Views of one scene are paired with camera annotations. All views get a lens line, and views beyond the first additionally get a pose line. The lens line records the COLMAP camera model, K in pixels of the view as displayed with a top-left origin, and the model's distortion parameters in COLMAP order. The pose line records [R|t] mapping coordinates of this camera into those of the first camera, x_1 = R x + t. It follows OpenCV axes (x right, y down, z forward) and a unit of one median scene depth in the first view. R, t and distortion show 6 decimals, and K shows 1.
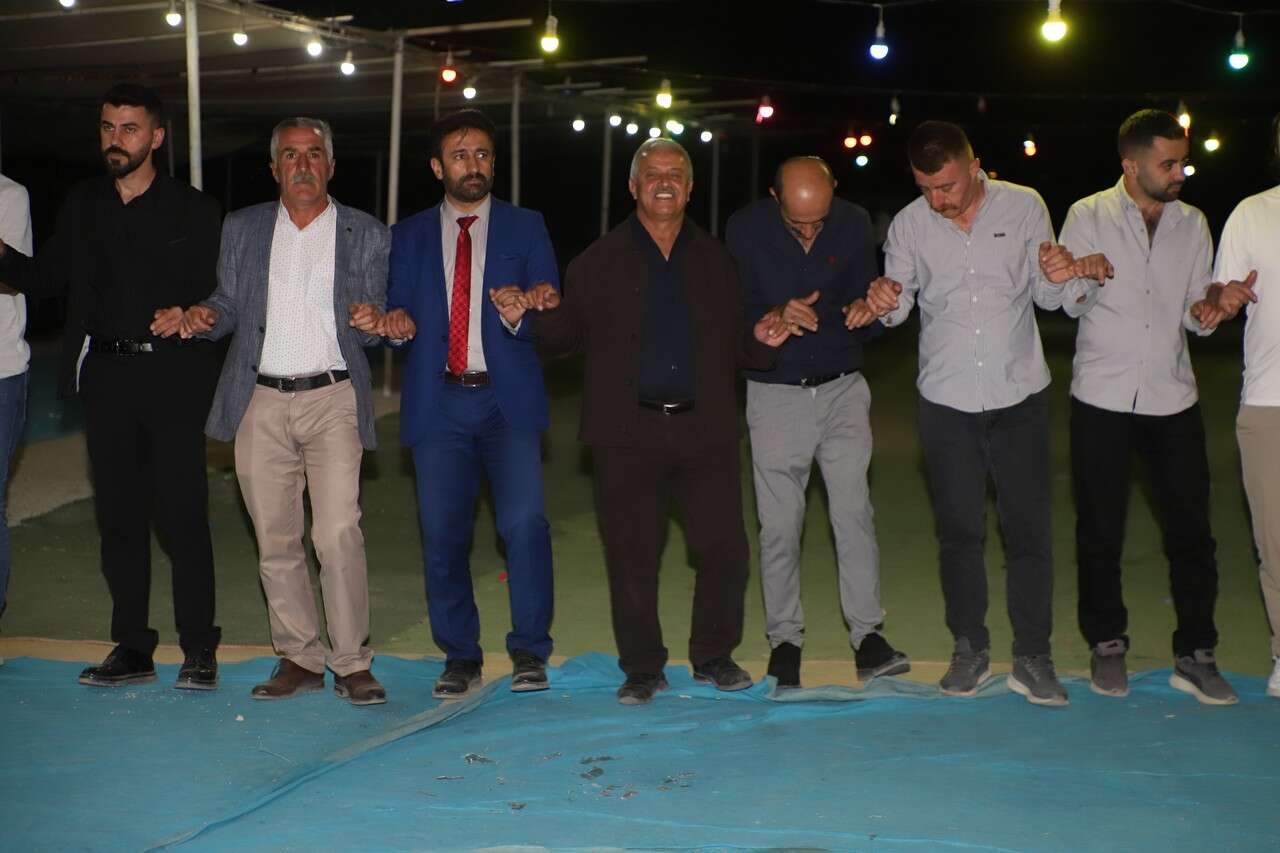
lens RADIAL K [[2986.3, 0, 648.1], [0, 2986.3, 424.9], [0, 0, 1]] dist [0.176913, 0.000000]
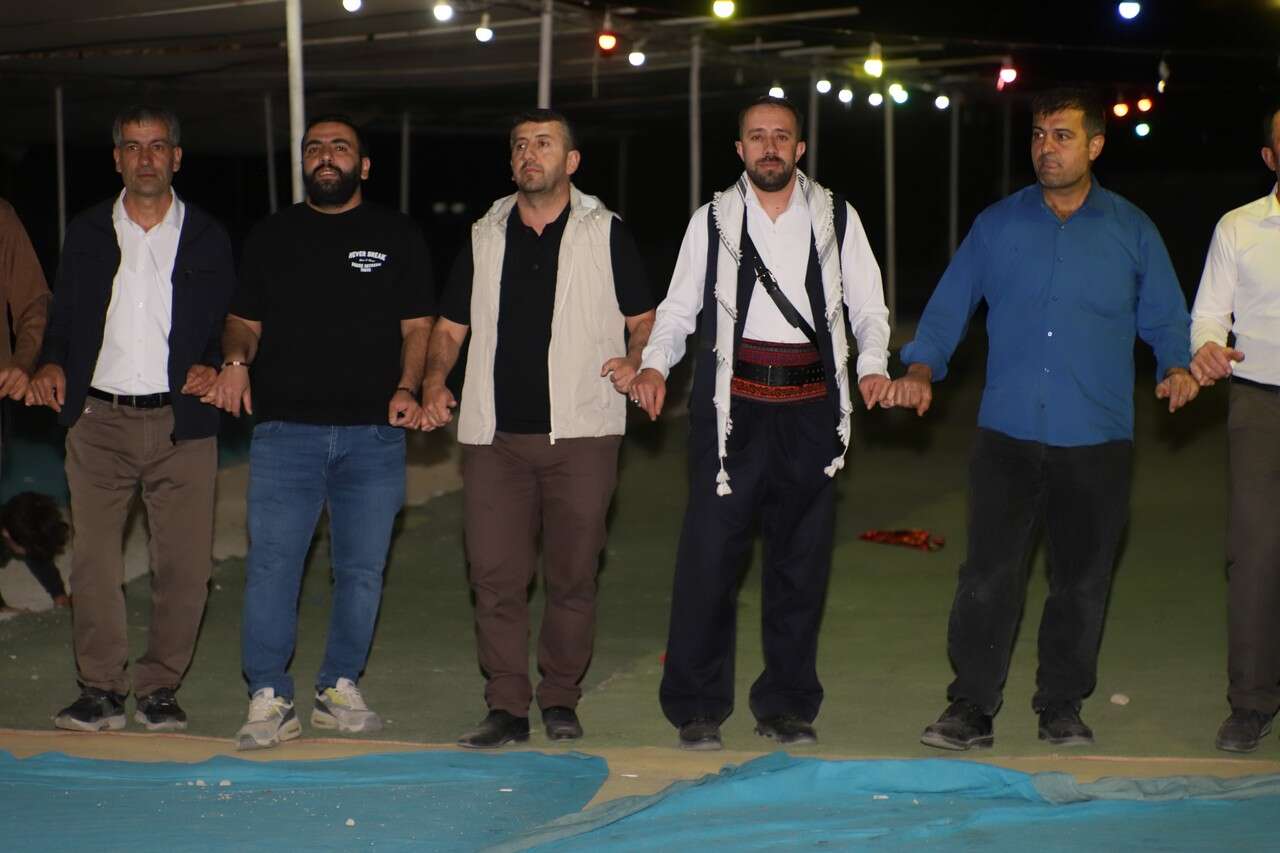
lens RADIAL K [[4096.1, 0, 641.3], [0, 4096.1, 427.5], [0, 0, 1]] dist [0.414356, 0.000000]
pose [[0.997577, -0.007903, -0.069122, 0.018612], [0.007299, 0.999933, -0.008986, -0.002183], [0.069189, 0.008460, 0.997568, -0.107041]]
